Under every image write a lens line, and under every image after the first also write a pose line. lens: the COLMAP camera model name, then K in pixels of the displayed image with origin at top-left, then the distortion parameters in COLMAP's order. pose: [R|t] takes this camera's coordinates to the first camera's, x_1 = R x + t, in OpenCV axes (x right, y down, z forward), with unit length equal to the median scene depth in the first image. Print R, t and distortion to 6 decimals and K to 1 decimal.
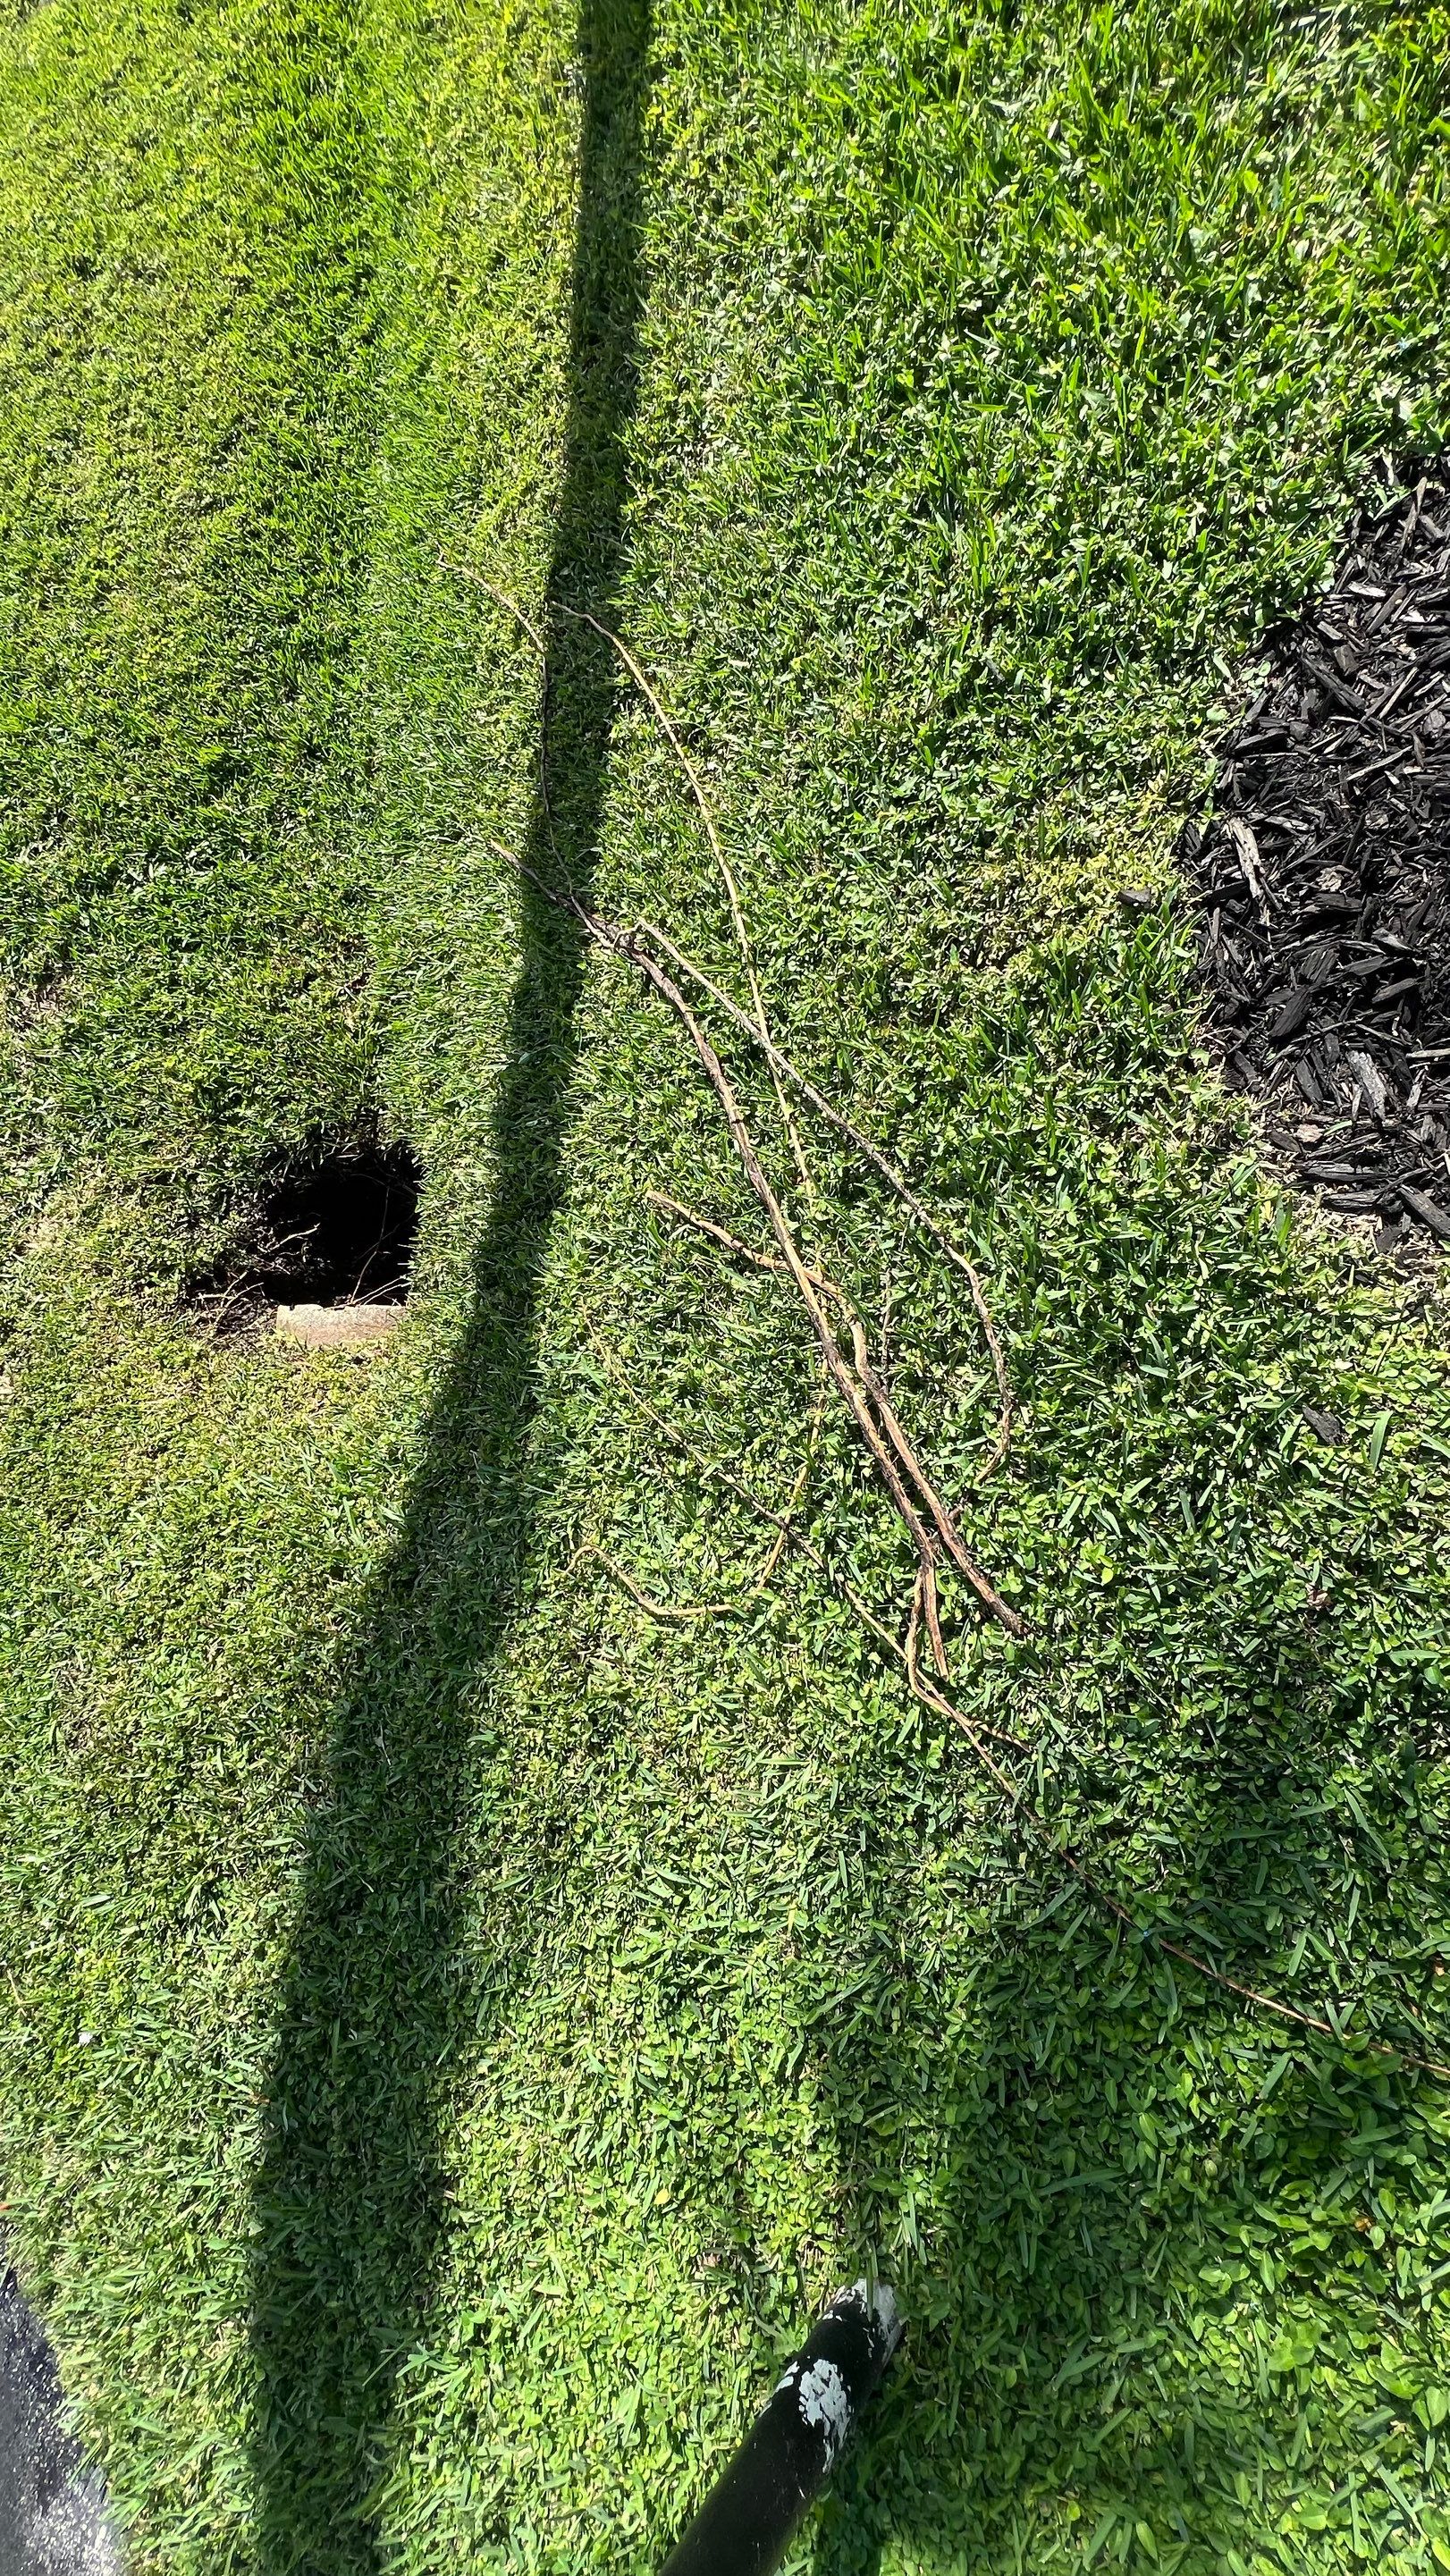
lens RADIAL K [[1028.7, 0, 731.7], [0, 1028.7, 1282.9], [0, 0, 1]] dist [-0.001843, 0.000497]
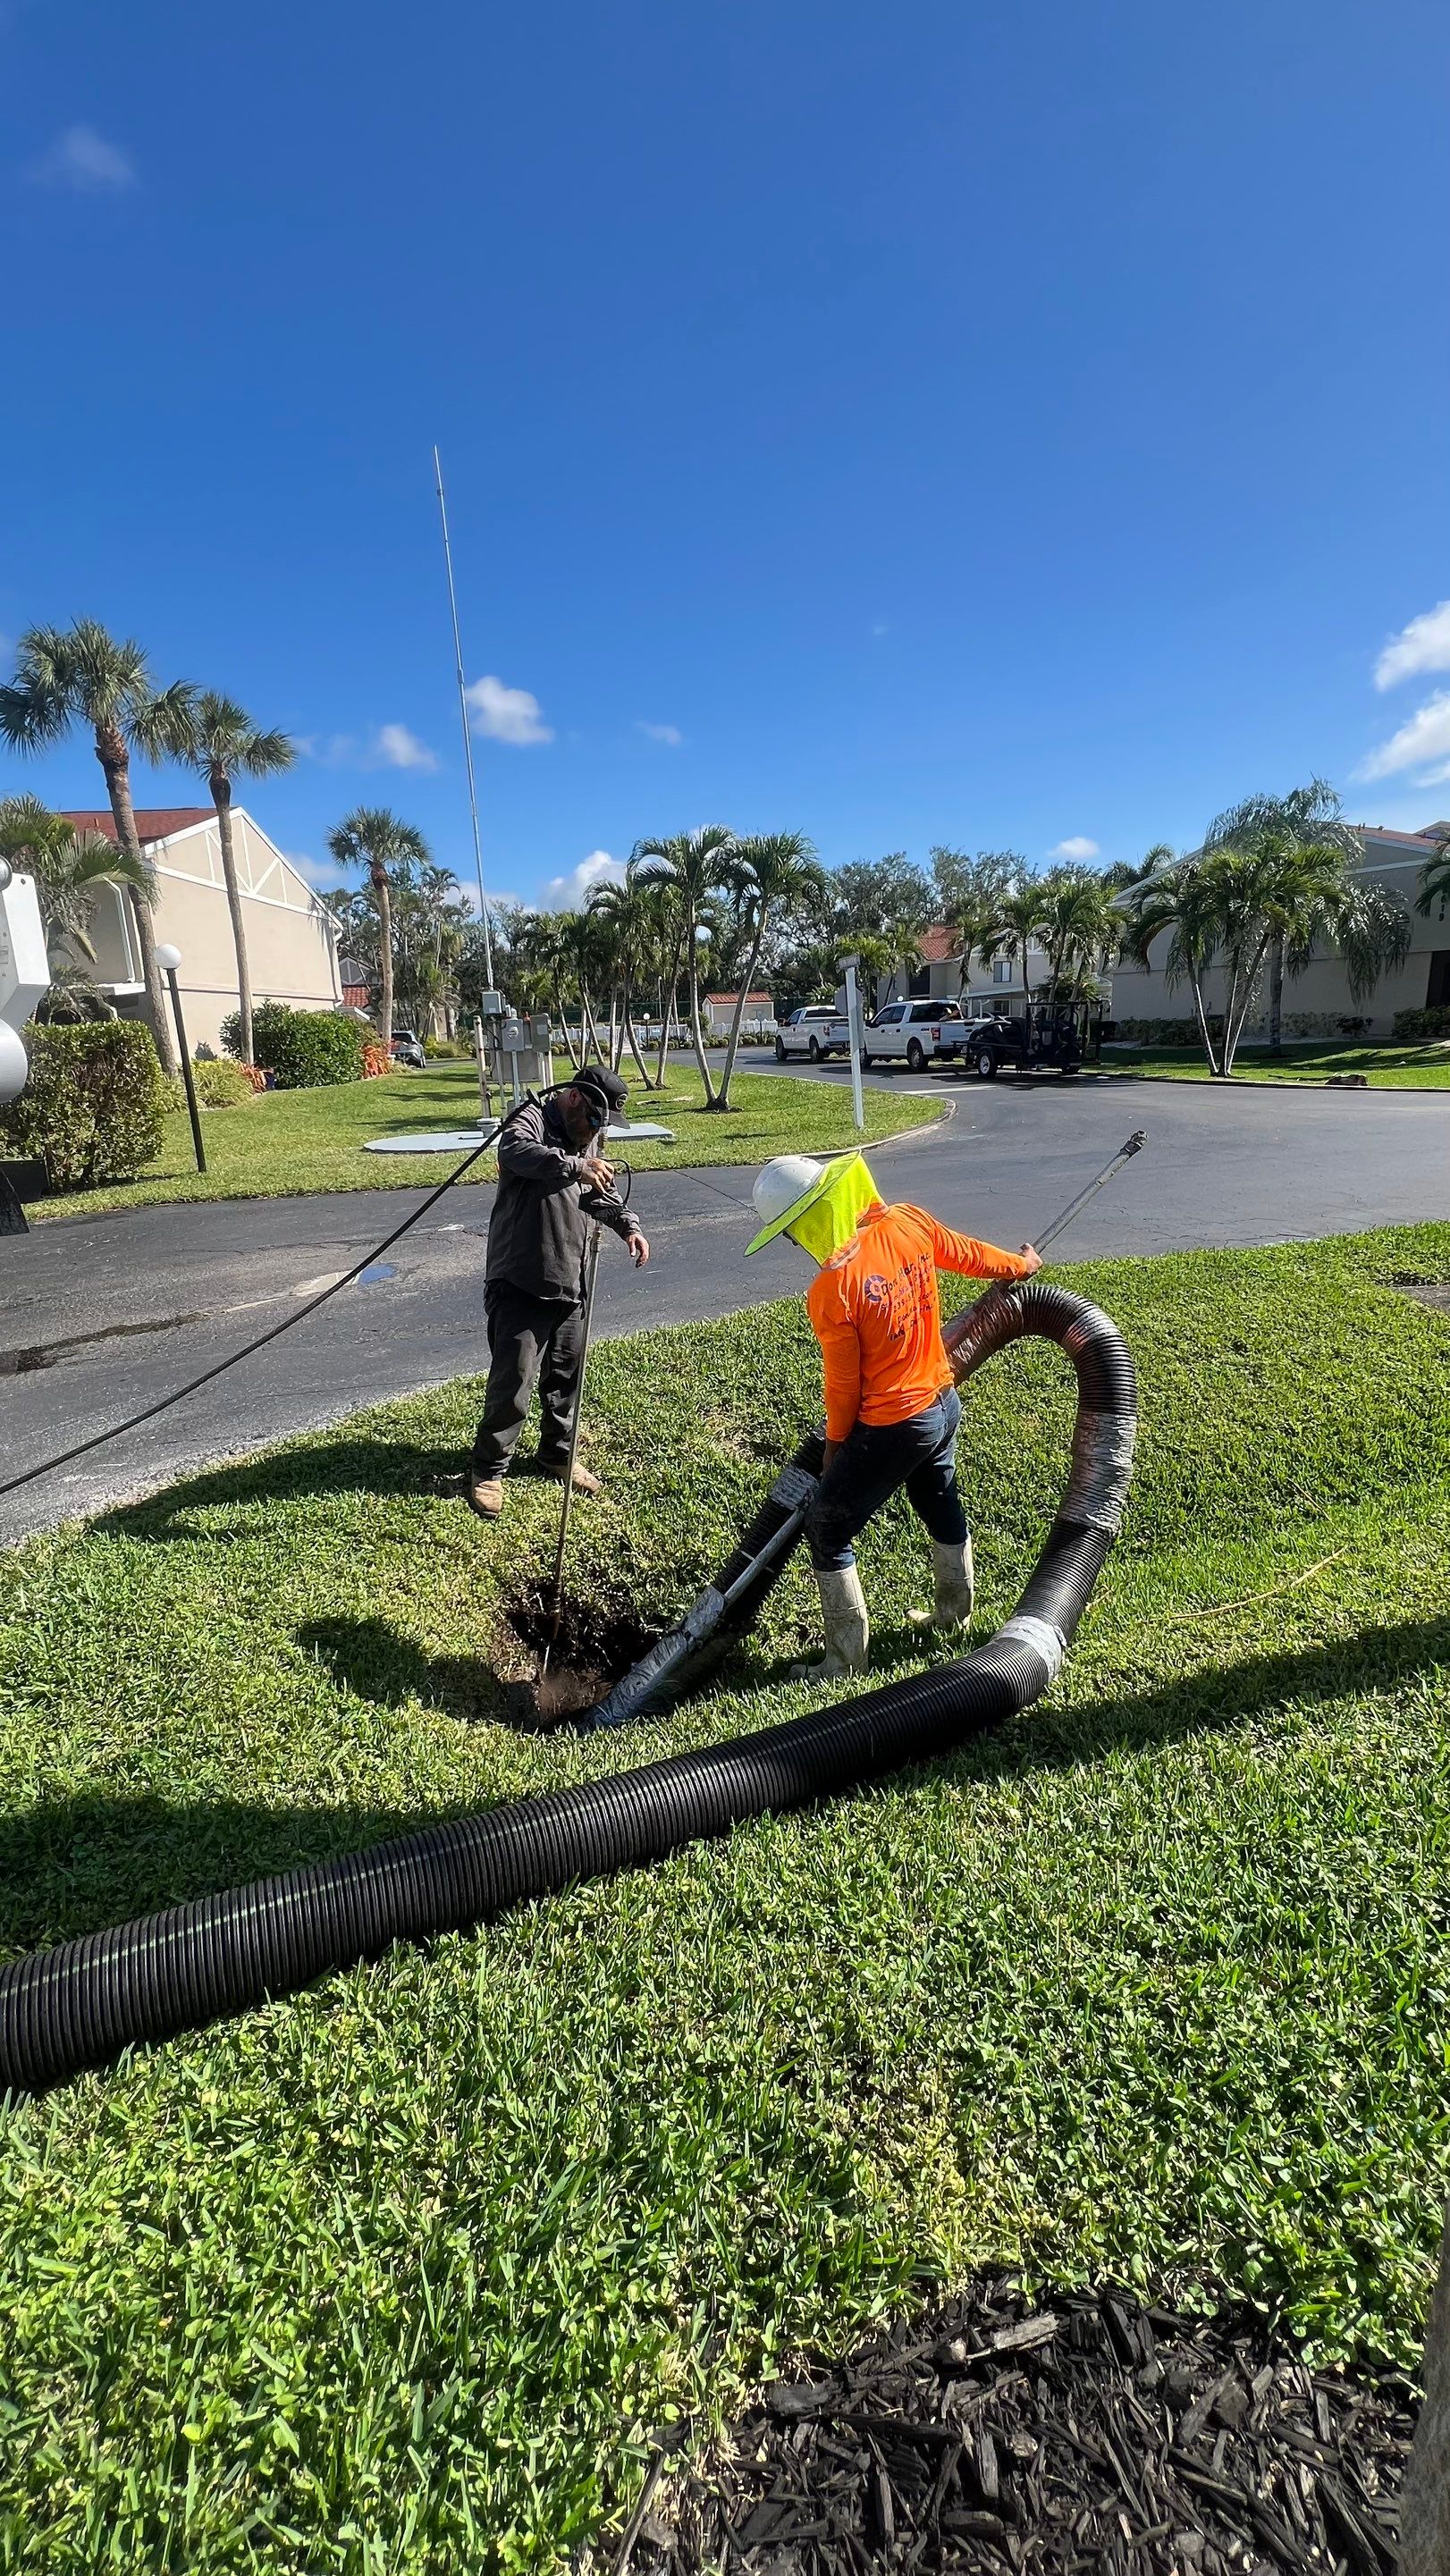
lens RADIAL K [[1028.7, 0, 731.7], [0, 1028.7, 1282.9], [0, 0, 1]] dist [-0.001843, 0.000497]
pose [[0.258729, 0.653100, -0.711702, 0.451216], [-0.964201, 0.218936, -0.149613, -0.250355], [0.058105, 0.724932, 0.686365, -0.312977]]
